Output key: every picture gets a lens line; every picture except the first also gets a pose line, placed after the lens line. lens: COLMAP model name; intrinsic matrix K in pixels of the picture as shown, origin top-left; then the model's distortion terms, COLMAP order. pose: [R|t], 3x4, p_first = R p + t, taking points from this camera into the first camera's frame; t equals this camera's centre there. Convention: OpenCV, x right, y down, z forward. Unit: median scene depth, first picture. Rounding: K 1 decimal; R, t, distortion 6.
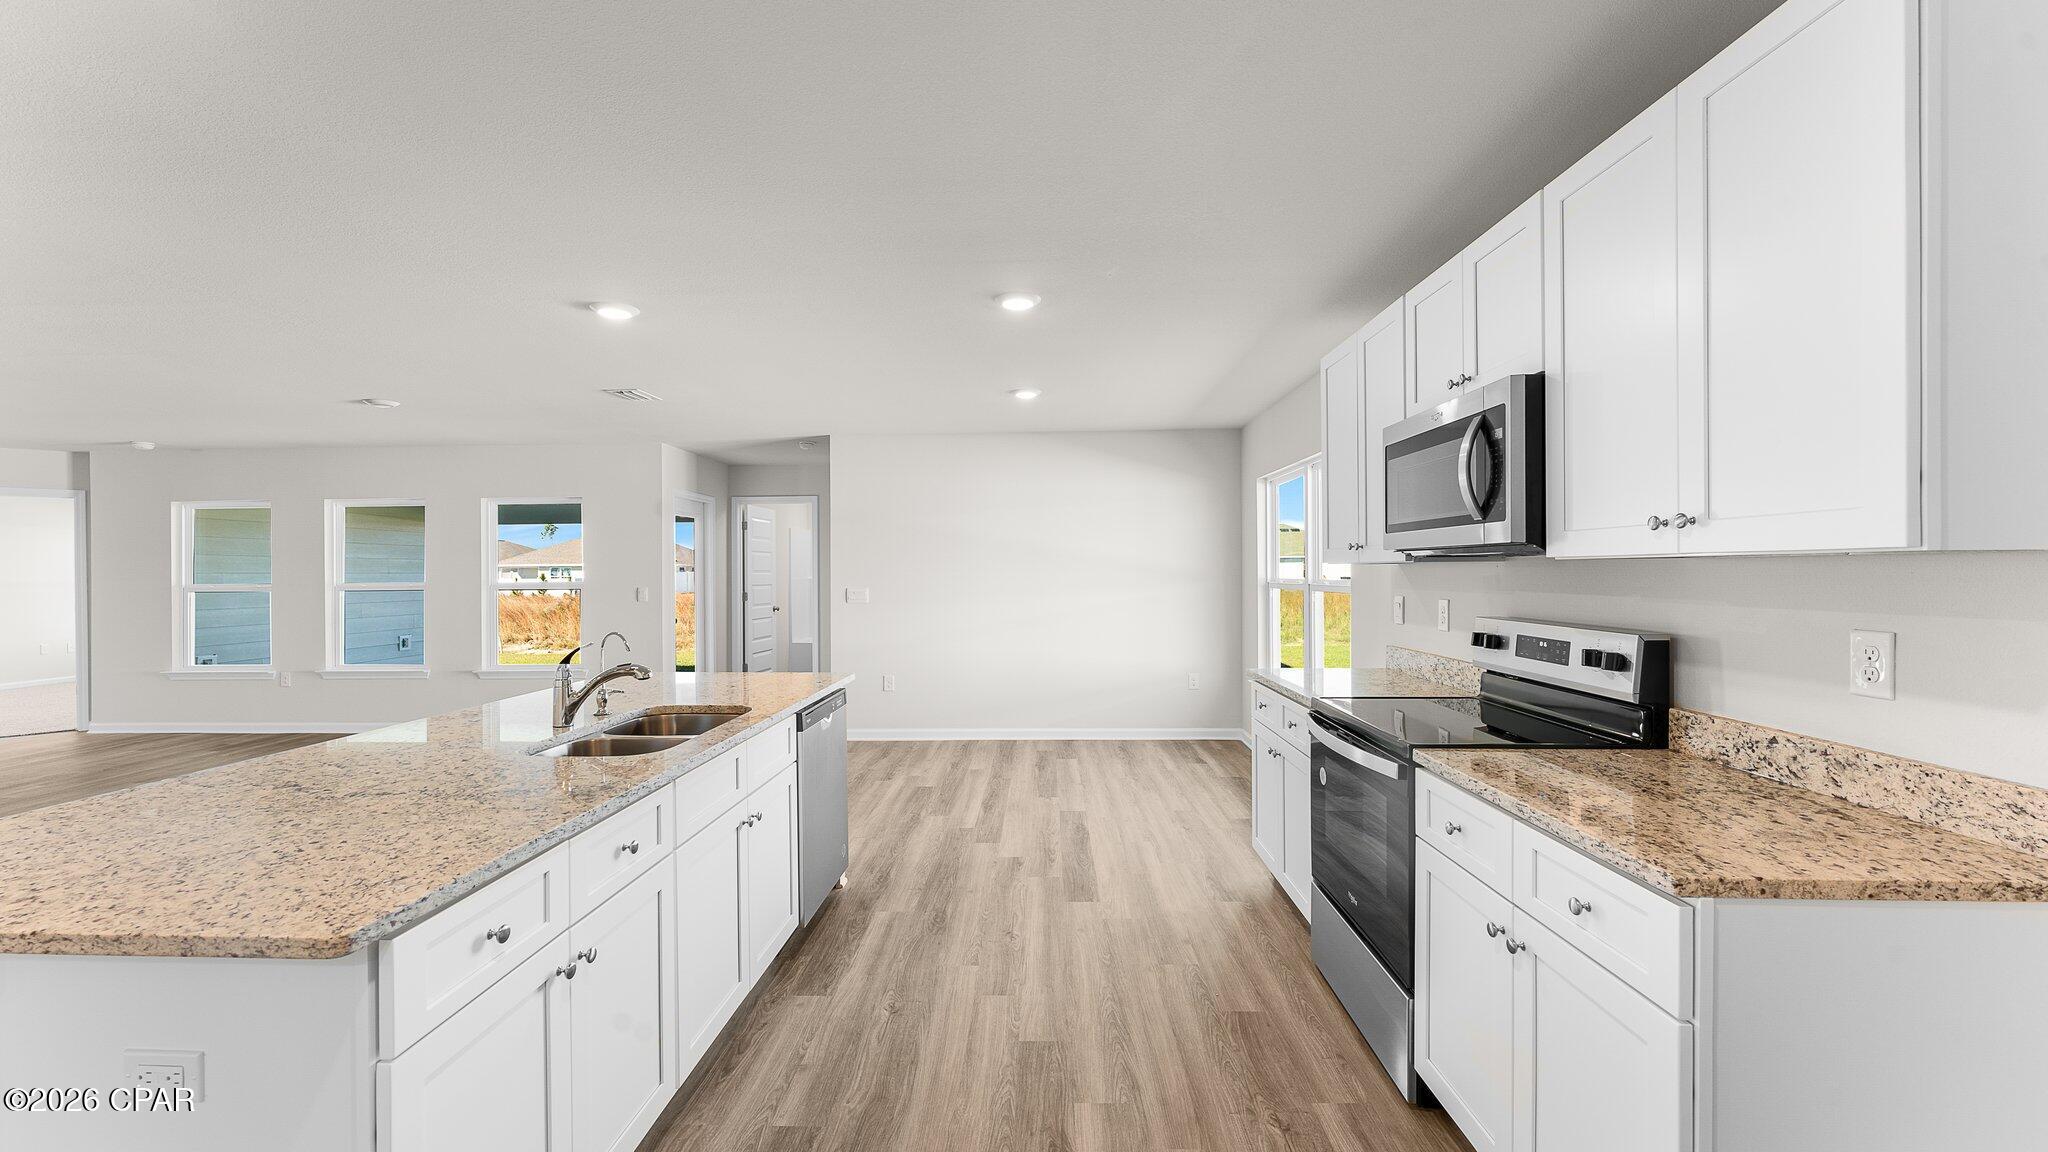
lens RADIAL K [[821.1, 0, 1019.4], [0, 821.1, 574.5], [0, 0, 1]] dist [-0.001398, -0.000075]
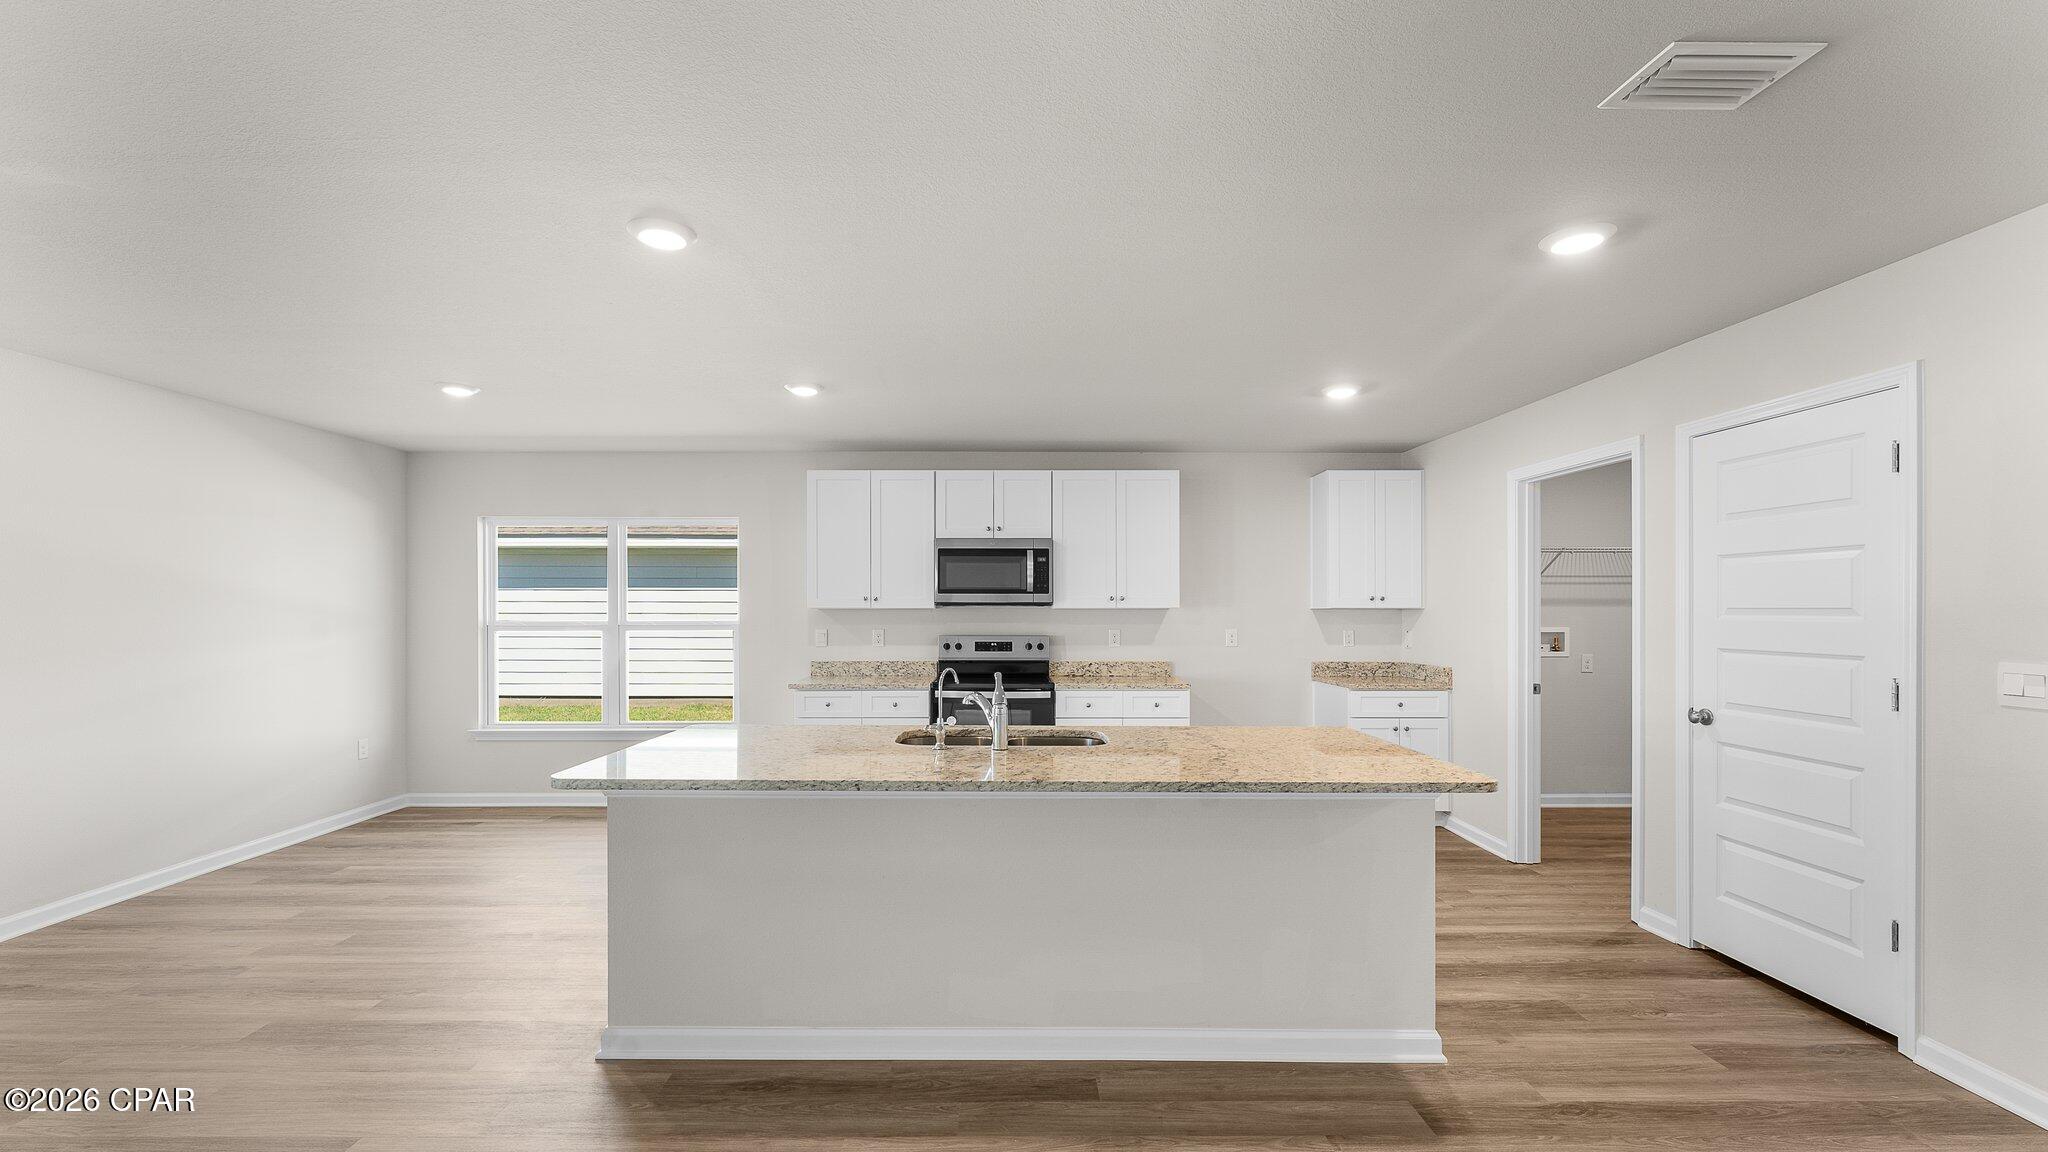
lens RADIAL K [[822.5, 0, 1008.0], [0, 822.5, 615.8], [0, 0, 1]] dist [0.001826, 0.000043]
pose [[-0.046498, -0.000370, 0.998918, -1.942447], [0.004710, 0.999989, 0.000589, 0.002573], [-0.998907, 0.004732, -0.046496, 1.209624]]
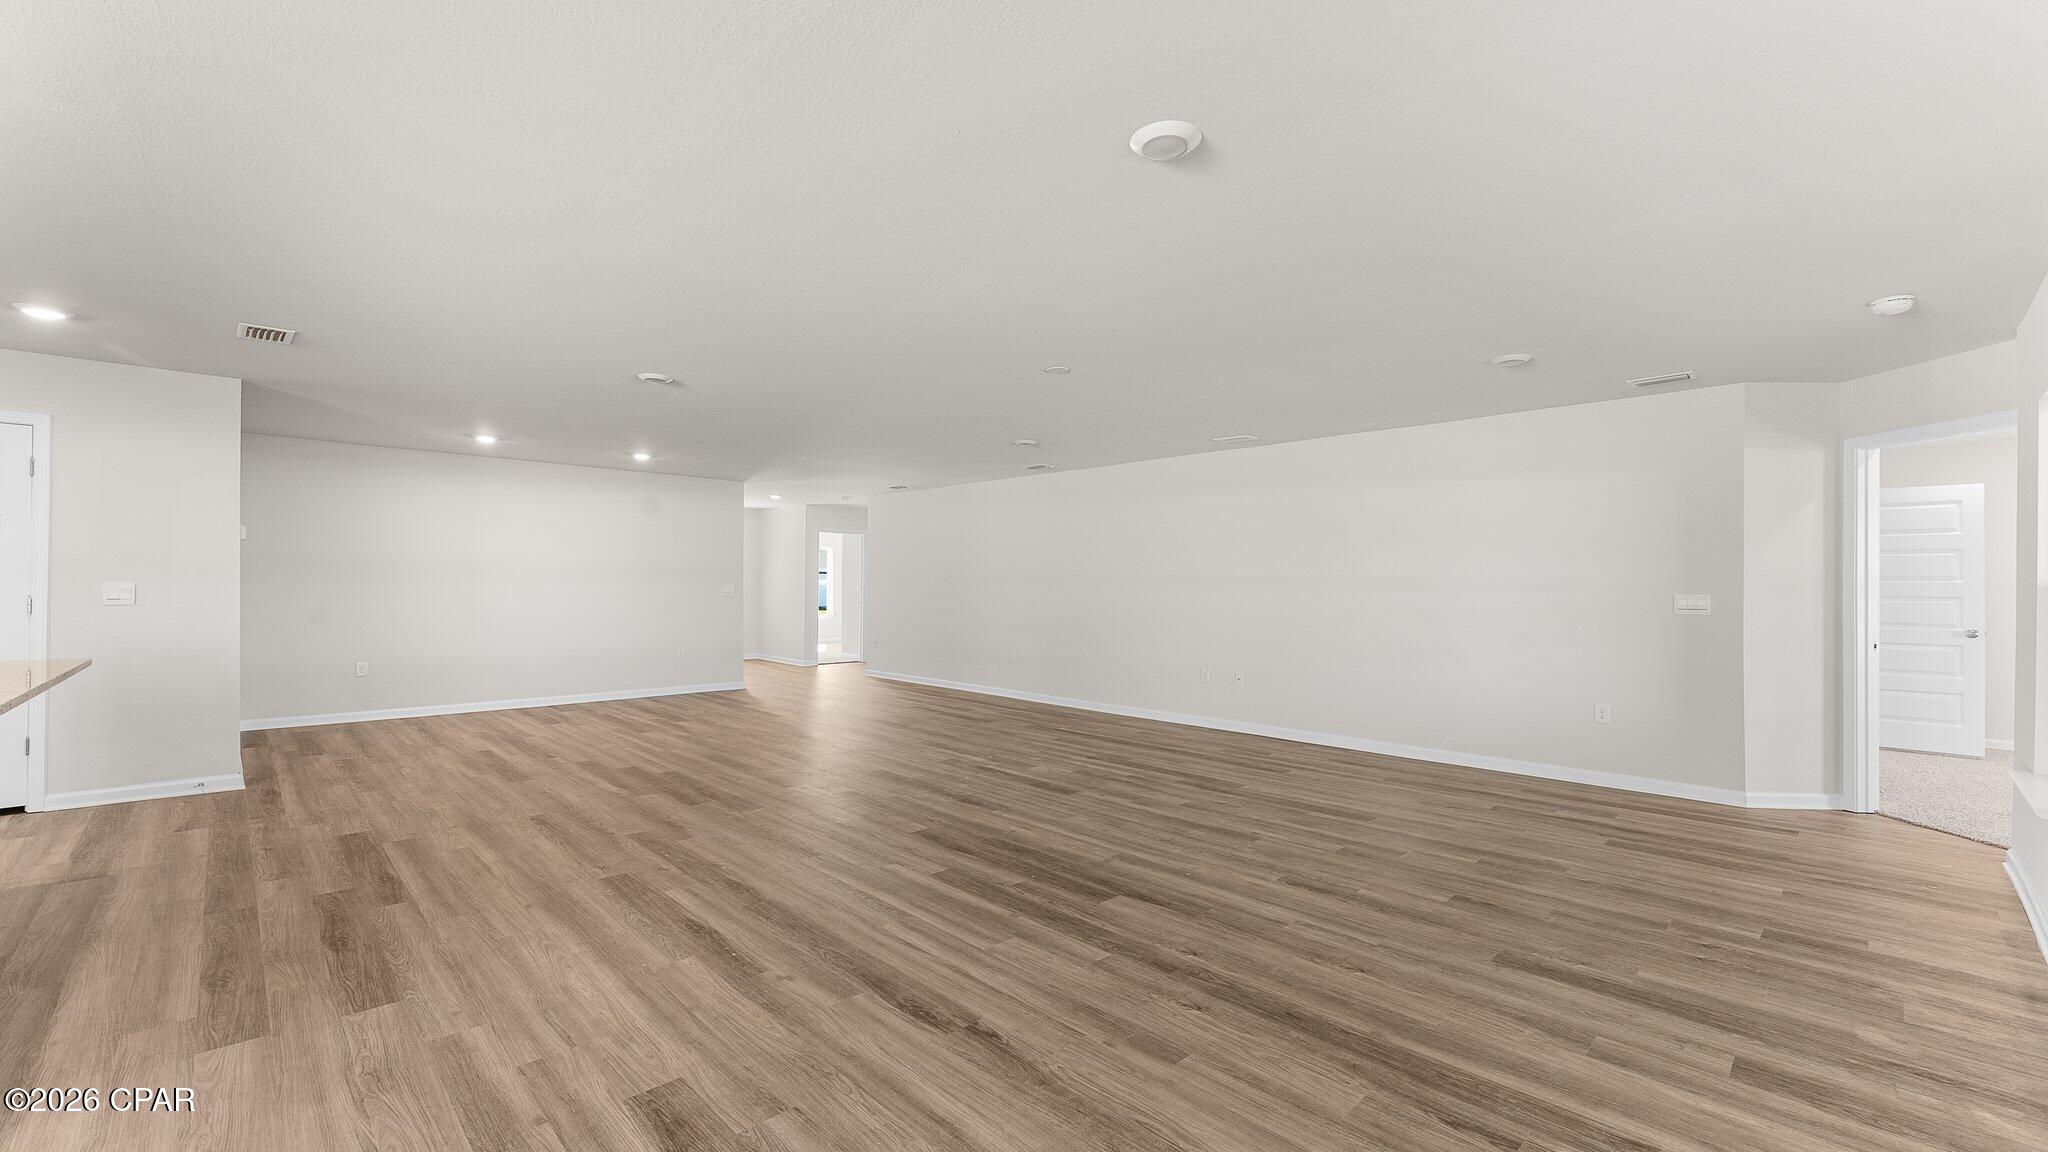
lens RADIAL K [[821.1, 0, 1019.4], [0, 821.1, 574.5], [0, 0, 1]] dist [-0.001398, -0.000075]
pose [[-0.684604, -0.006249, -0.728888, -0.973266], [-0.007098, 0.999973, -0.001907, 0.037888], [0.728881, 0.003868, -0.684630, 3.102348]]
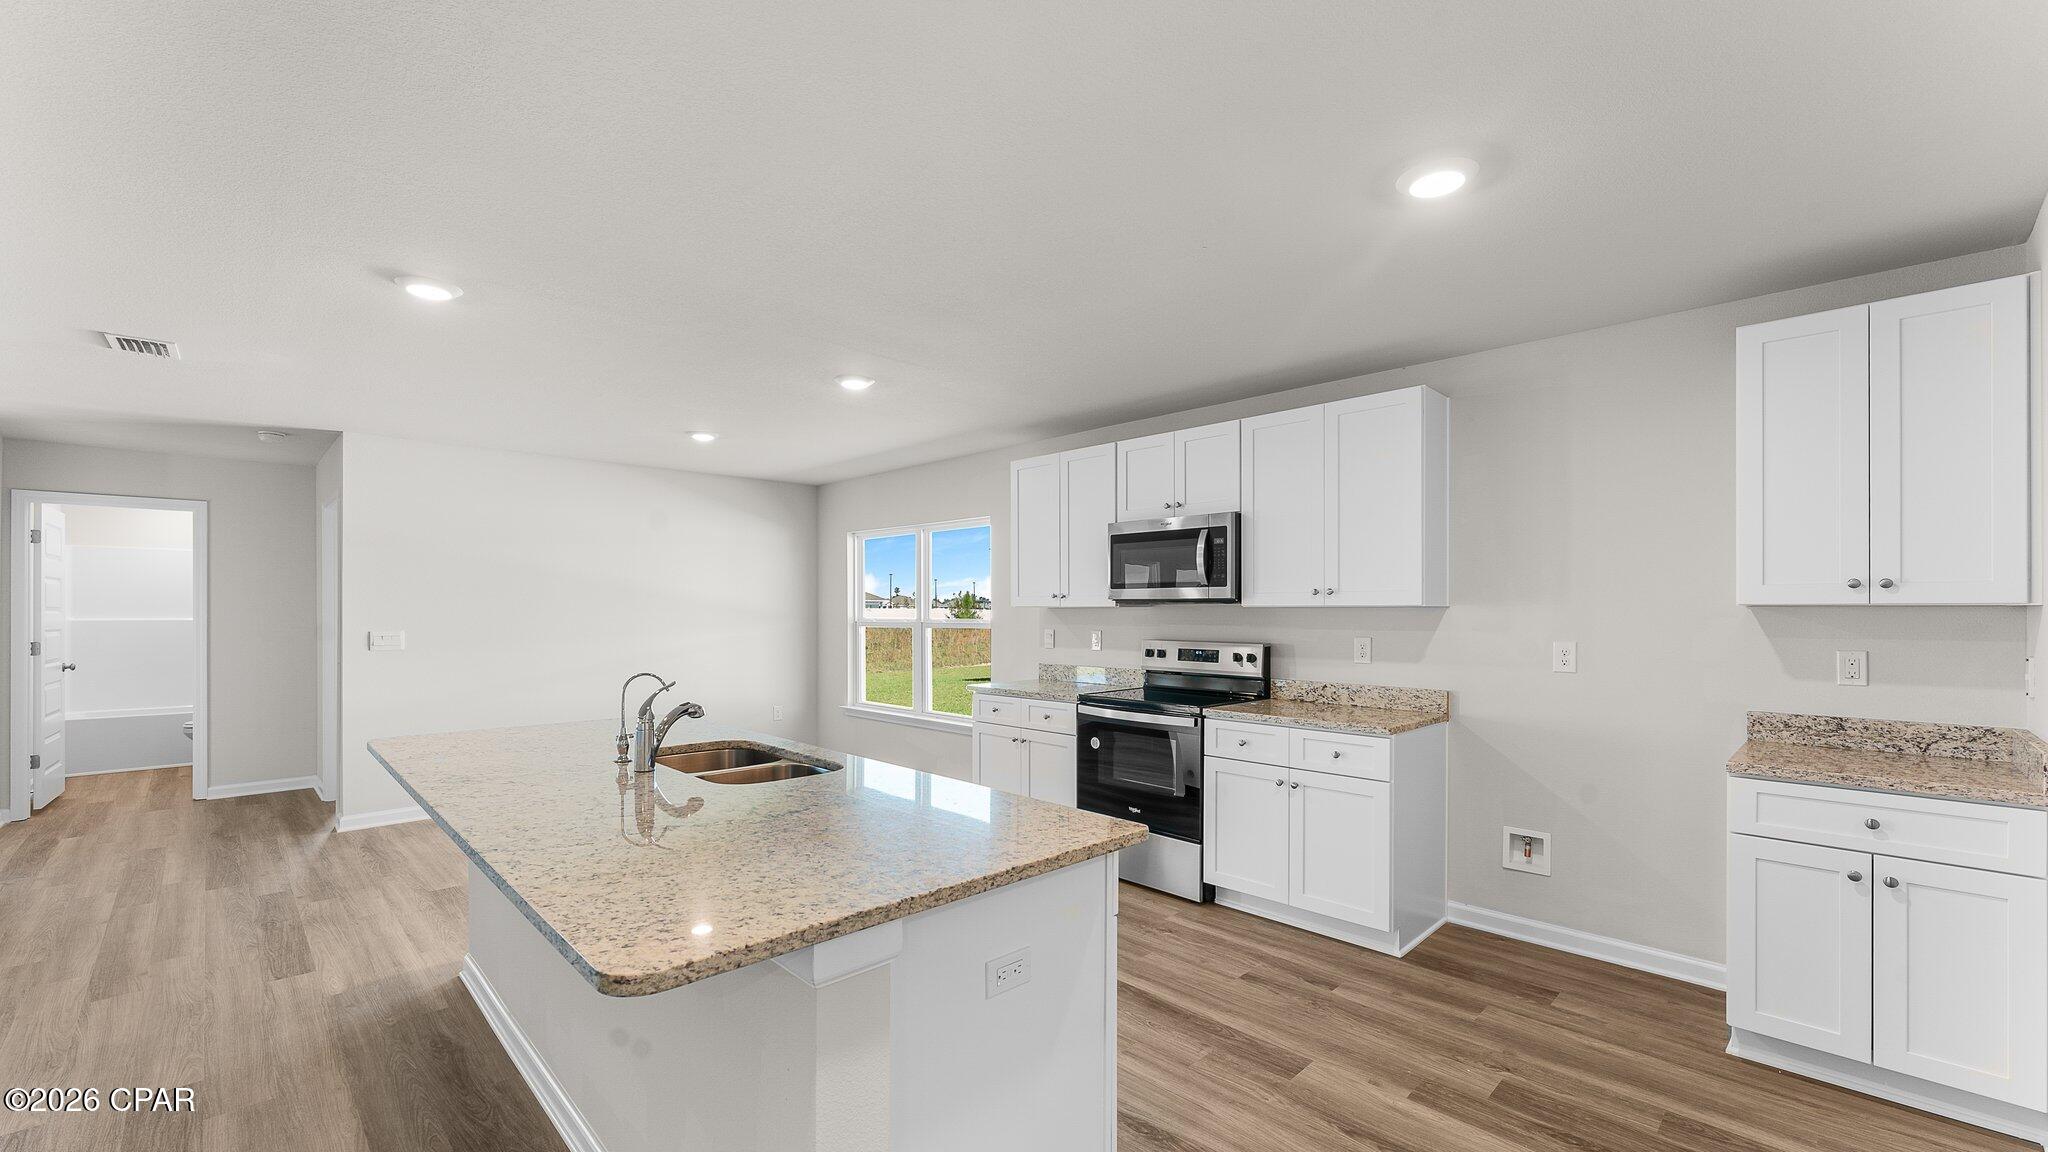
lens RADIAL K [[832.1, 0, 1030.5], [0, 832.1, 607.6], [0, 0, 1]] dist [-0.000855, -0.000031]
pose [[0.684845, 0.006774, 0.728657, -1.107771], [-0.000589, 0.999962, -0.008743, 0.000824], [-0.728688, 0.005558, 0.684823, -0.003143]]
